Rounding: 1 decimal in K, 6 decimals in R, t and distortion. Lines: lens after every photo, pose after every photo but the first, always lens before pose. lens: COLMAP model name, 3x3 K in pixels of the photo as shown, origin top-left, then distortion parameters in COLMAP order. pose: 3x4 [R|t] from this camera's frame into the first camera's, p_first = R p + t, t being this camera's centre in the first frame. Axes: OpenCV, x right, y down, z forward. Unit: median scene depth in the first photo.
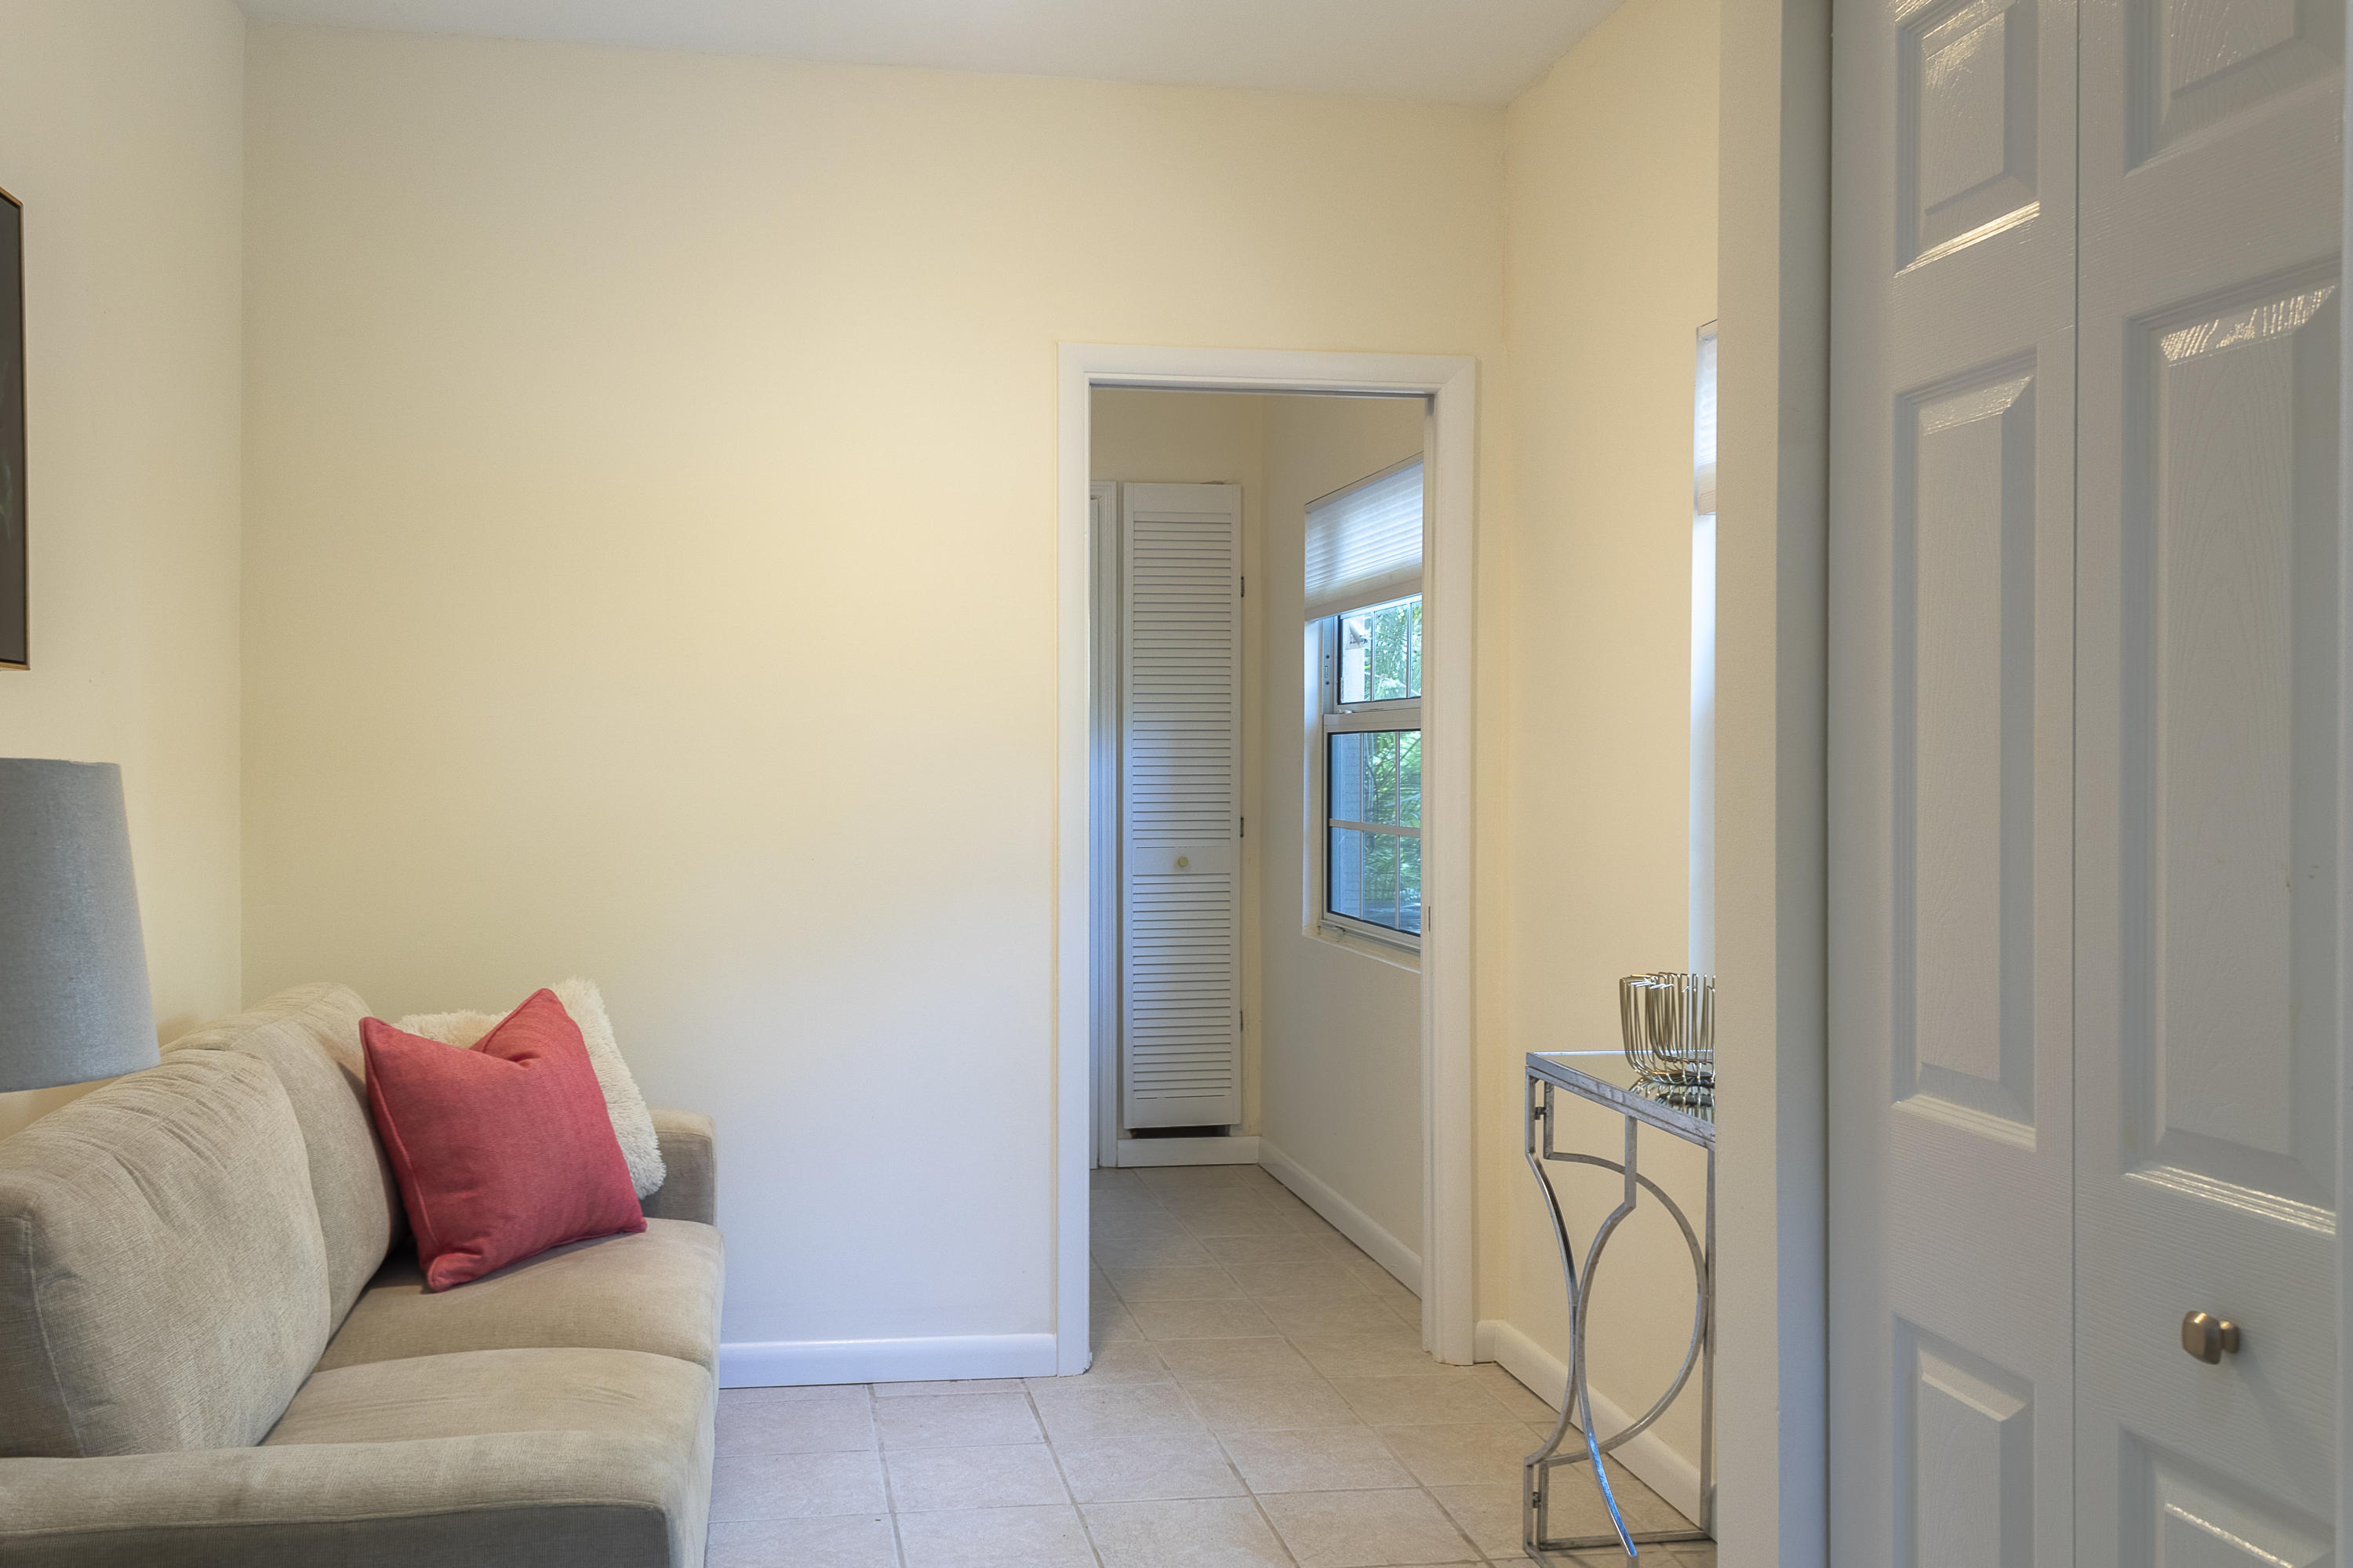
lens RADIAL K [[1949.0, 0, 1177.0], [0, 1949.0, 779.6], [0, 0, 1]] dist [0.003855, -0.004644]
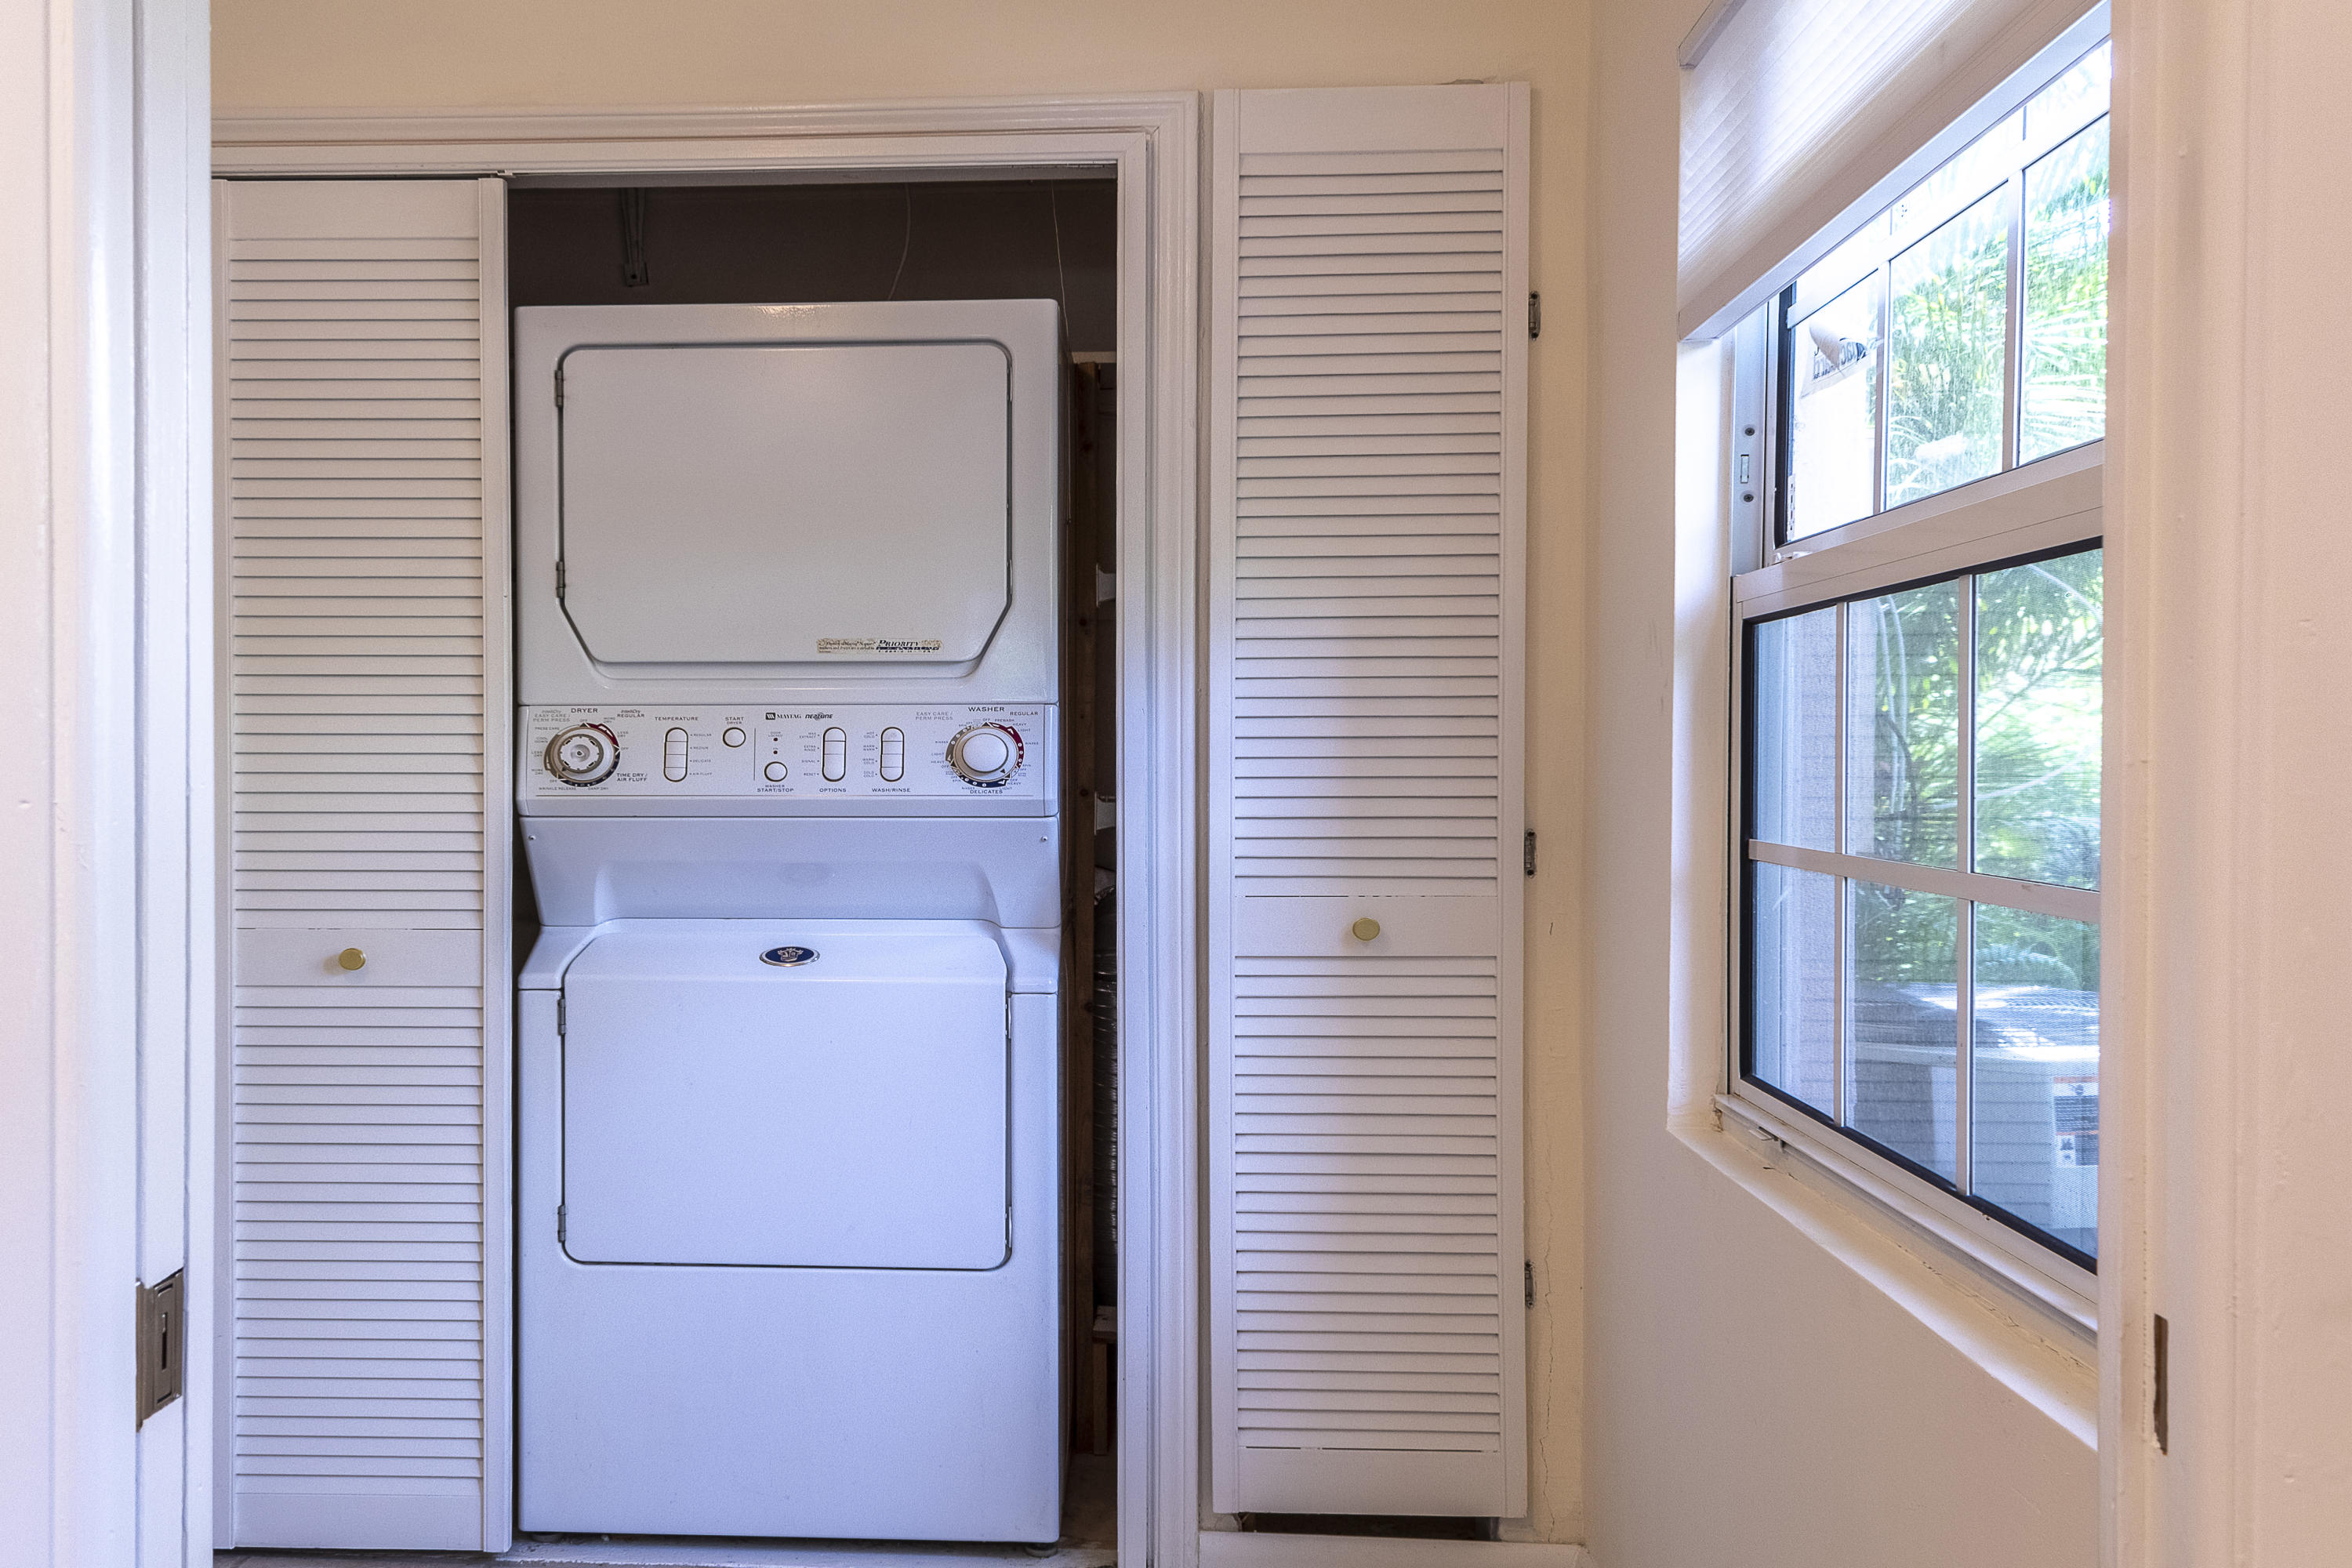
lens RADIAL K [[1040.7, 0, 1175.8], [0, 1040.7, 798.3], [0, 0, 1]] dist [0.008753, -0.000016]
pose [[0.852809, 0.002805, -0.522216, 0.089388], [-0.001271, 0.999994, 0.003296, 0.011122], [0.522222, -0.002147, 0.852807, 0.759866]]
